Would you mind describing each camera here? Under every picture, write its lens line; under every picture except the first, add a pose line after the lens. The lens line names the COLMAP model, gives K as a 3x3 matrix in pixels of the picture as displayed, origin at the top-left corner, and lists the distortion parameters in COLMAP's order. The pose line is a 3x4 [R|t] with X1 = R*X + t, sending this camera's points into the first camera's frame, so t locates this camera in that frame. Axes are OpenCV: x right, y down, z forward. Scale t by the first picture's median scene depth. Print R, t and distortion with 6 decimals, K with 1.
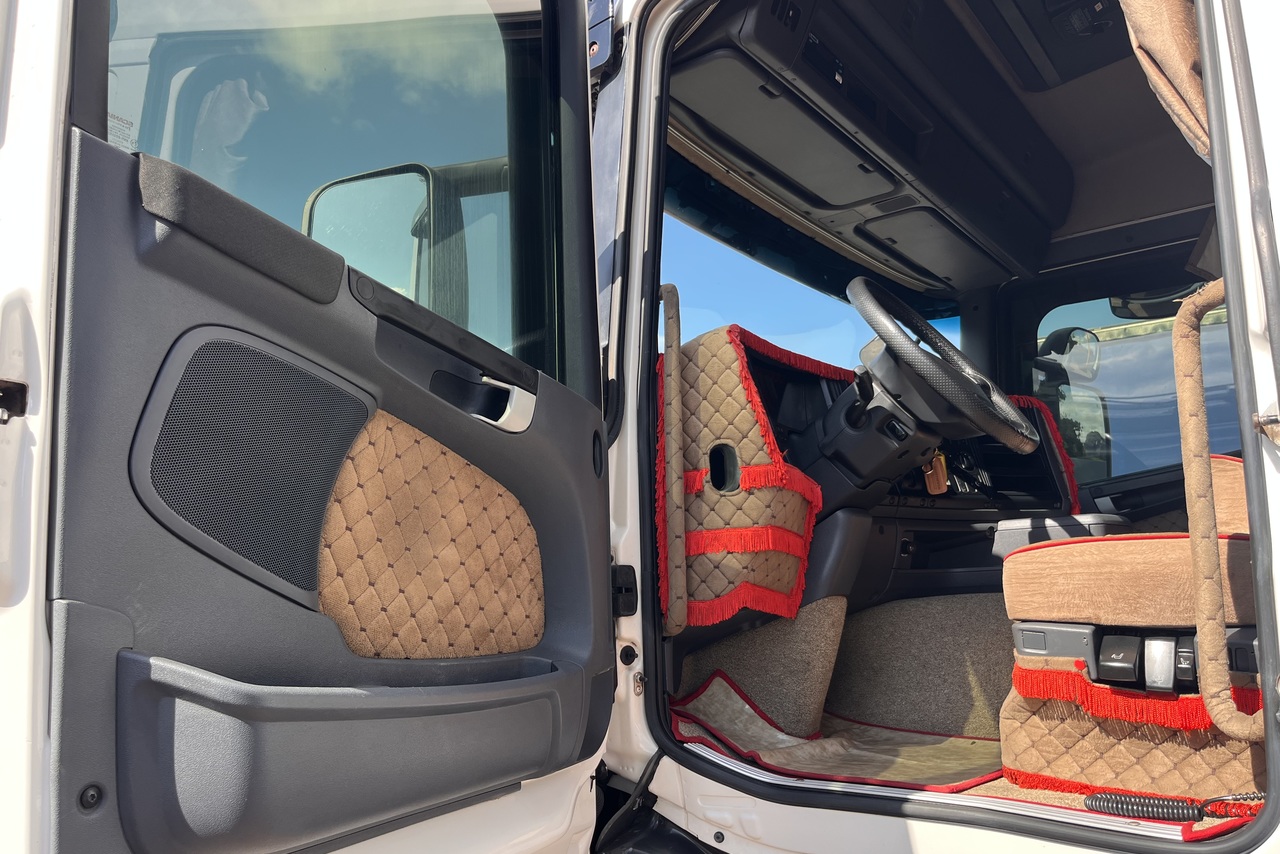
lens RADIAL K [[965.2, 0, 651.3], [0, 965.2, 418.0], [0, 0, 1]] dist [0.041064, -0.042602]
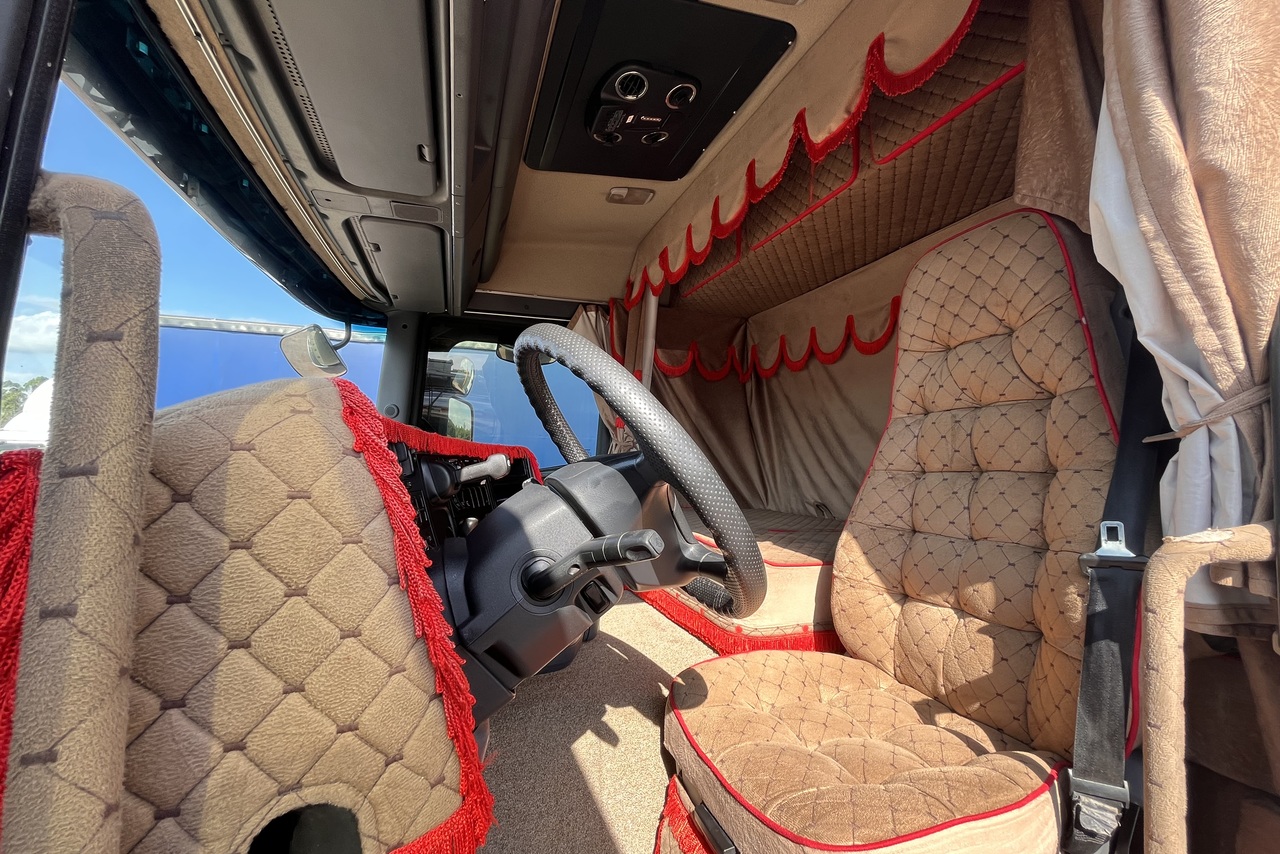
lens RADIAL K [[511.0, 0, 629.0], [0, 511.0, 425.7], [0, 0, 1]] dist [0.000314, 0.000276]
pose [[0.569461, 0.079547, 0.818161, -0.005486], [-0.166088, 0.985913, 0.019745, -0.073441], [-0.805065, -0.147131, 0.574650, 0.575160]]
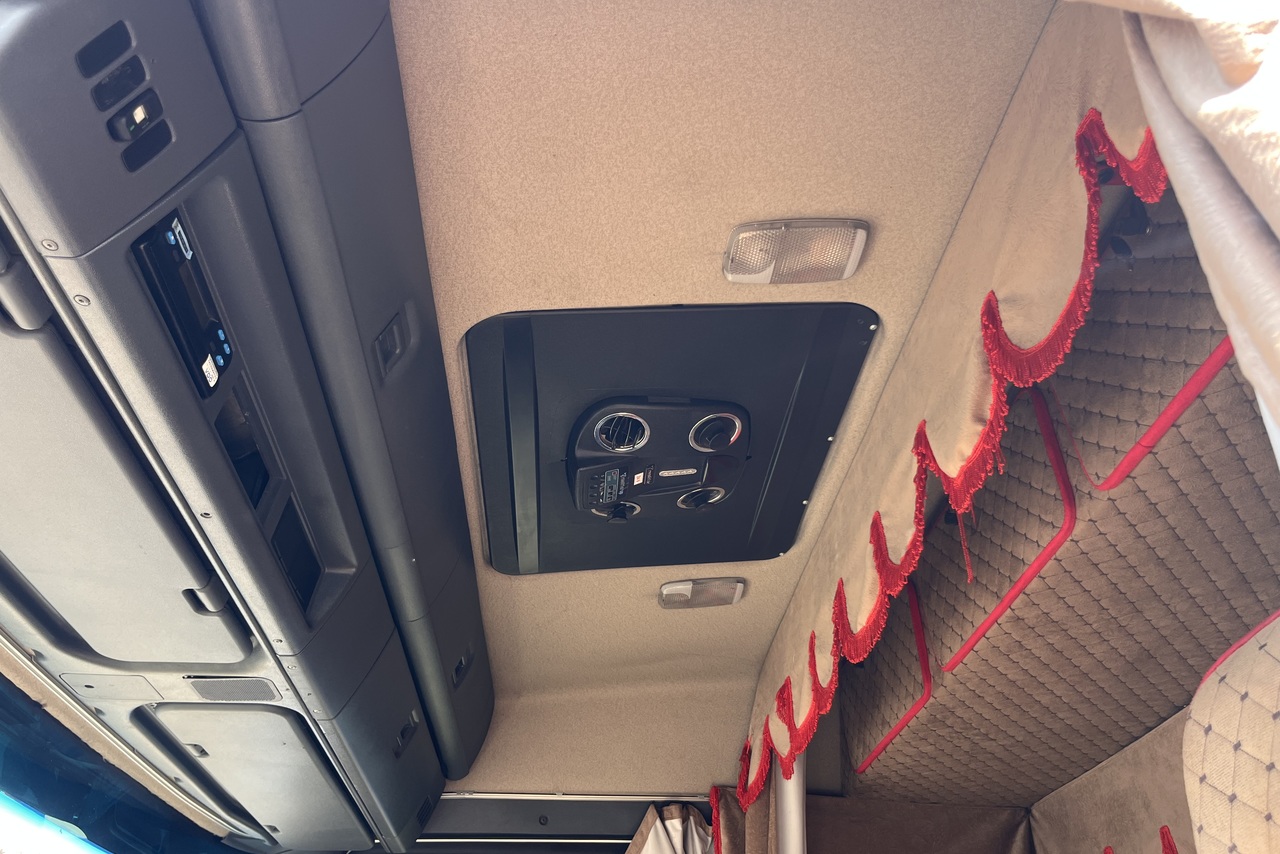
lens RADIAL K [[965.2, 0, 637.3], [0, 965.2, 431.8], [0, 0, 1]] dist [0.041064, -0.042602]
pose [[0.763786, 0.400022, 0.506570, 0.111733], [-0.133904, 0.865932, -0.481903, -0.130063], [-0.631427, 0.300239, 0.714952, 0.503418]]
